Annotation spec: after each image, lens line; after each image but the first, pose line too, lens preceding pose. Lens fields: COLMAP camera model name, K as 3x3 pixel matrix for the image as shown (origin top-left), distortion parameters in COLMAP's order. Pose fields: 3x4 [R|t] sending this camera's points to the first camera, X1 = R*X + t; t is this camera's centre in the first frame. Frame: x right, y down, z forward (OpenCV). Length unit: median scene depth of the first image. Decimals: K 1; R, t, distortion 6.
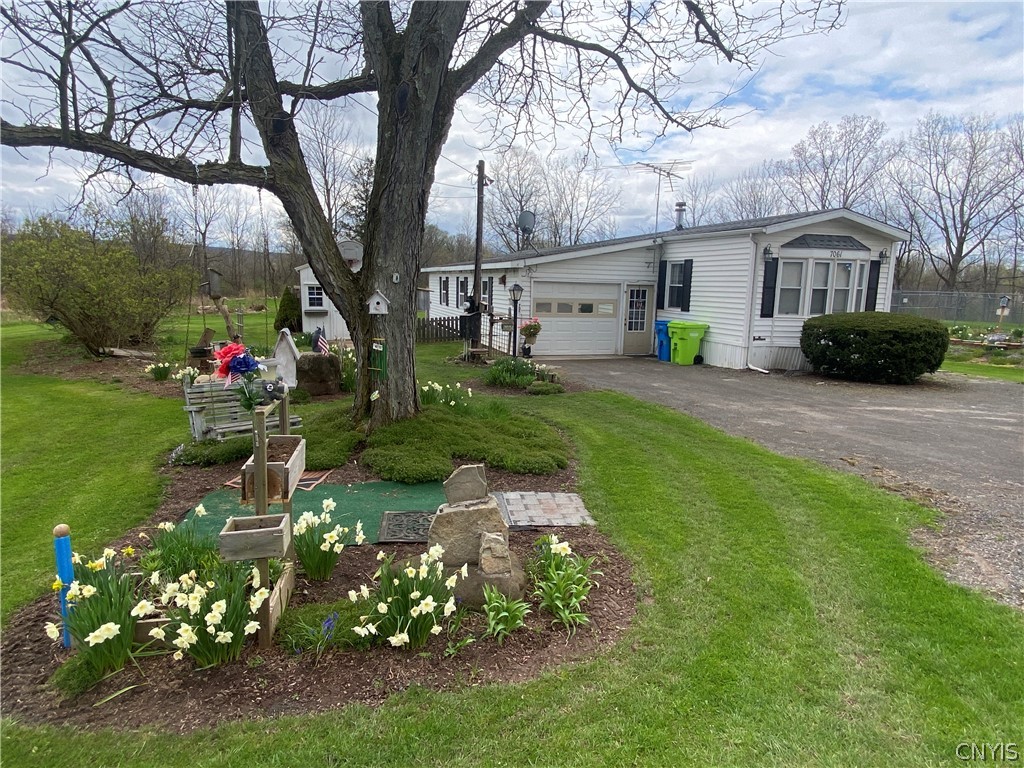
lens RADIAL K [[573.2, 0, 512.0], [0, 573.2, 384.0], [0, 0, 1]] dist [0.072236, -0.079045]
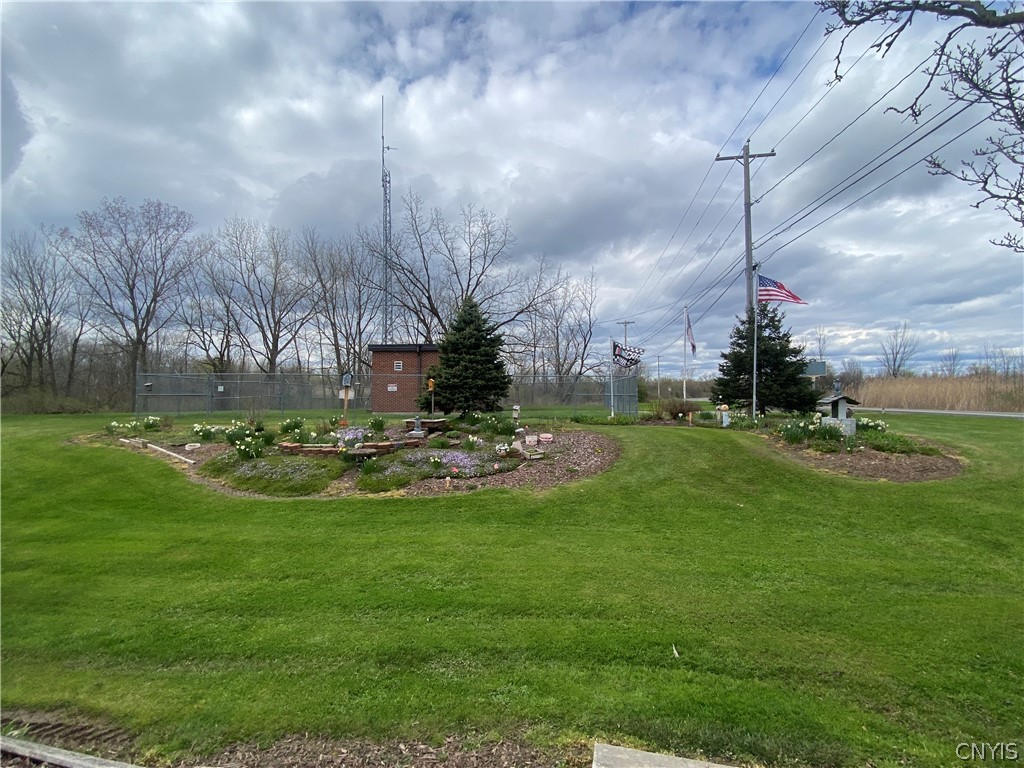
lens RADIAL K [[460.9, 0, 512.0], [0, 460.9, 384.0], [0, 0, 1]] dist [0.029362, -0.028149]
pose [[0.438616, -0.015292, 0.898544, 0.720972], [0.164675, 0.984293, -0.063633, -0.113890], [-0.883458, 0.175878, 0.434245, 0.963613]]
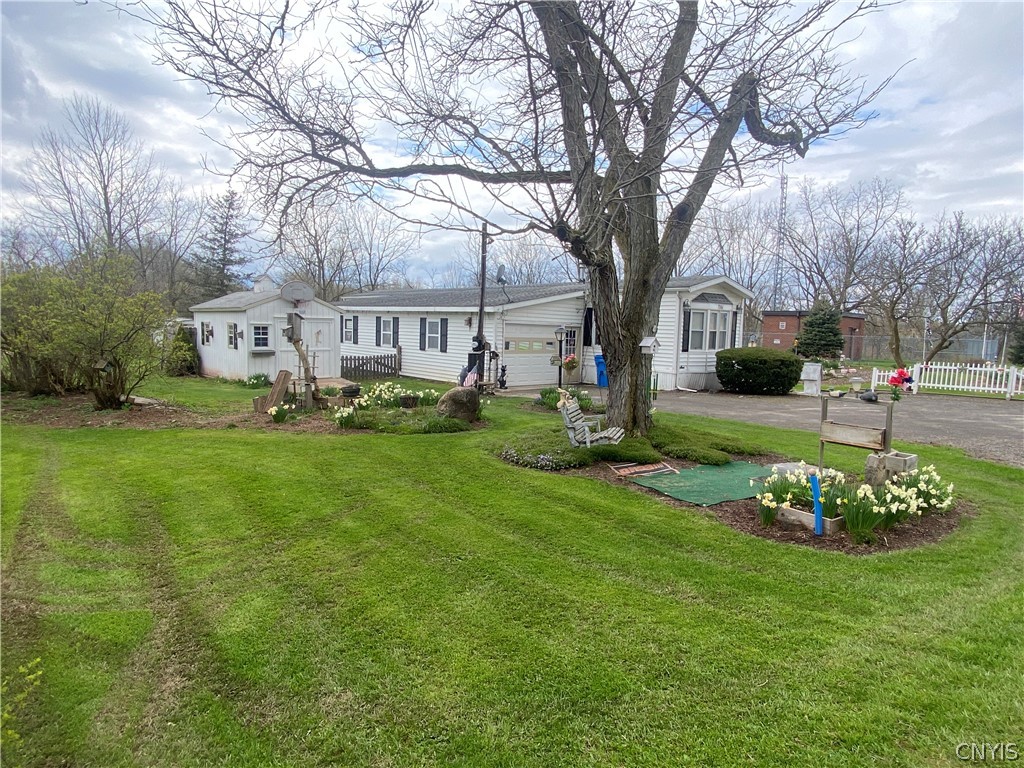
lens RADIAL K [[573.2, 0, 512.0], [0, 573.2, 384.0], [0, 0, 1]] dist [0.072236, -0.079045]
pose [[0.908629, -0.037041, 0.415959, -0.456849], [0.062392, 0.996920, -0.047515, 0.000364], [-0.412918, 0.069126, 0.908141, -0.058295]]
